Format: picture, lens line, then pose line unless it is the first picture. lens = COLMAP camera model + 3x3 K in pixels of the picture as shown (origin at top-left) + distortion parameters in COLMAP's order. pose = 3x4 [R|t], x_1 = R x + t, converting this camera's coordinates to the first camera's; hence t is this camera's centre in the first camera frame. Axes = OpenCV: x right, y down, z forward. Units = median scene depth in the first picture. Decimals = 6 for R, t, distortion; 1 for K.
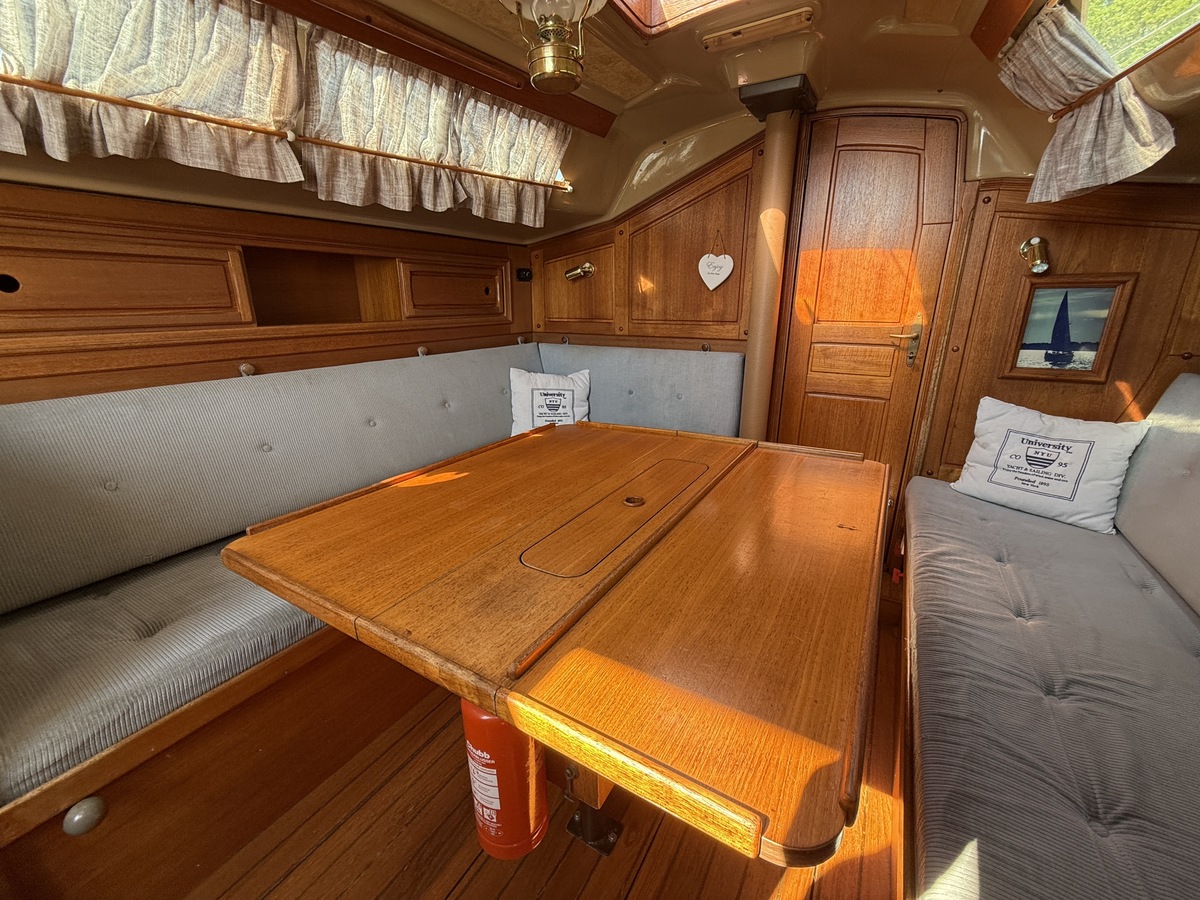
lens RADIAL K [[479.9, 0, 602.3], [0, 479.9, 449.1], [0, 0, 1]] dist [-0.000379, 0.000370]
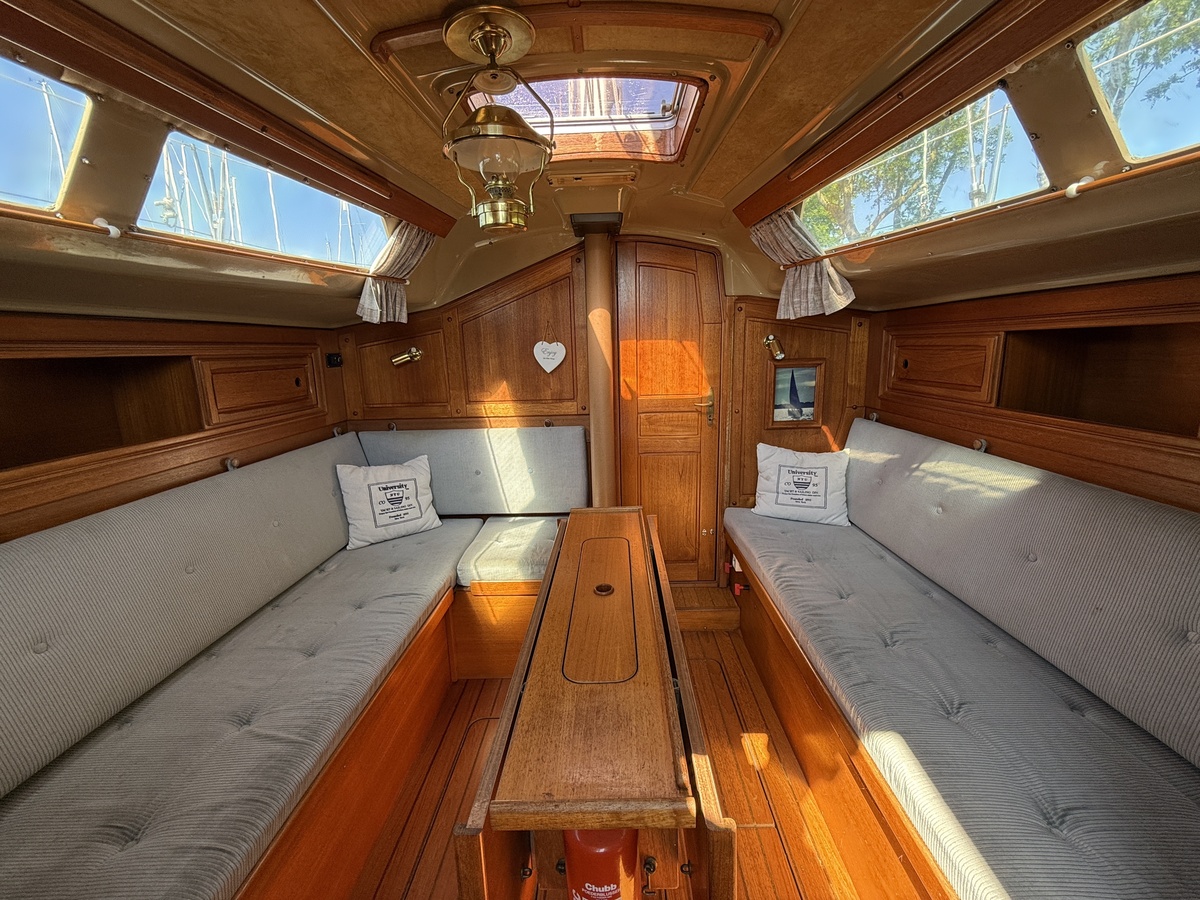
lens RADIAL K [[479.9, 0, 602.3], [0, 479.9, 449.1], [0, 0, 1]] dist [-0.000379, 0.000370]
pose [[0.867824, -0.122882, 0.481438, -0.285436], [0.171421, 0.983491, -0.057972, -0.096372], [-0.466366, 0.132837, 0.874561, 0.001126]]
